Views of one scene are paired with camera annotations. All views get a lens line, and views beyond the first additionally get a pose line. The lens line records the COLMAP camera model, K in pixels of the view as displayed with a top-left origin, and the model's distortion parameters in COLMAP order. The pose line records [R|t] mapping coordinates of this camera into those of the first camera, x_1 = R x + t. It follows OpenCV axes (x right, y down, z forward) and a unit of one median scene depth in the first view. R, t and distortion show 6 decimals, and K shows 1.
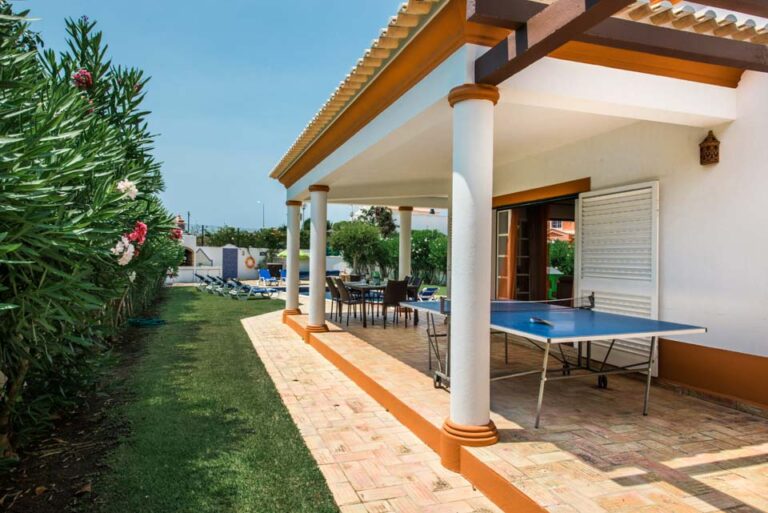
lens RADIAL K [[523.8, 0, 383.9], [0, 523.8, 257.6], [0, 0, 1]] dist [-0.000457, 0.000296]
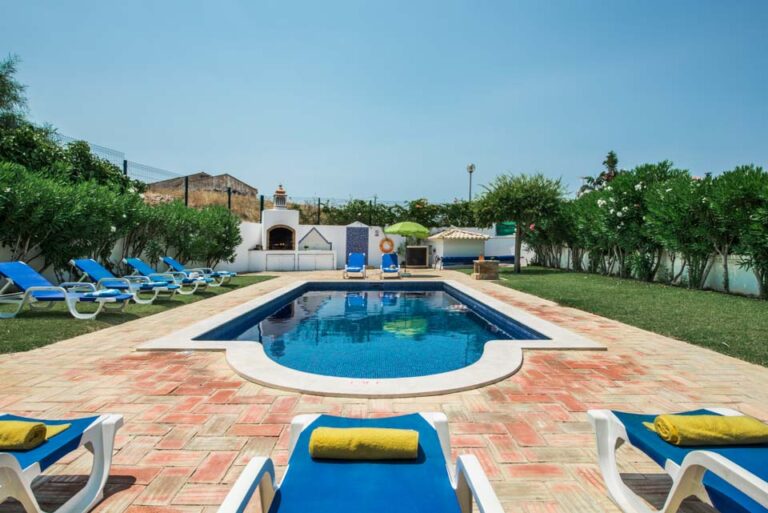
lens RADIAL K [[440.8, 0, 383.6], [0, 440.8, 255.2], [0, 0, 1]] dist [-0.000387, -0.000048]
pose [[0.839423, -0.004105, -0.543463, 0.087770], [0.010020, 0.999918, 0.007924, 0.018430], [0.543386, -0.012097, 0.839396, 0.475334]]
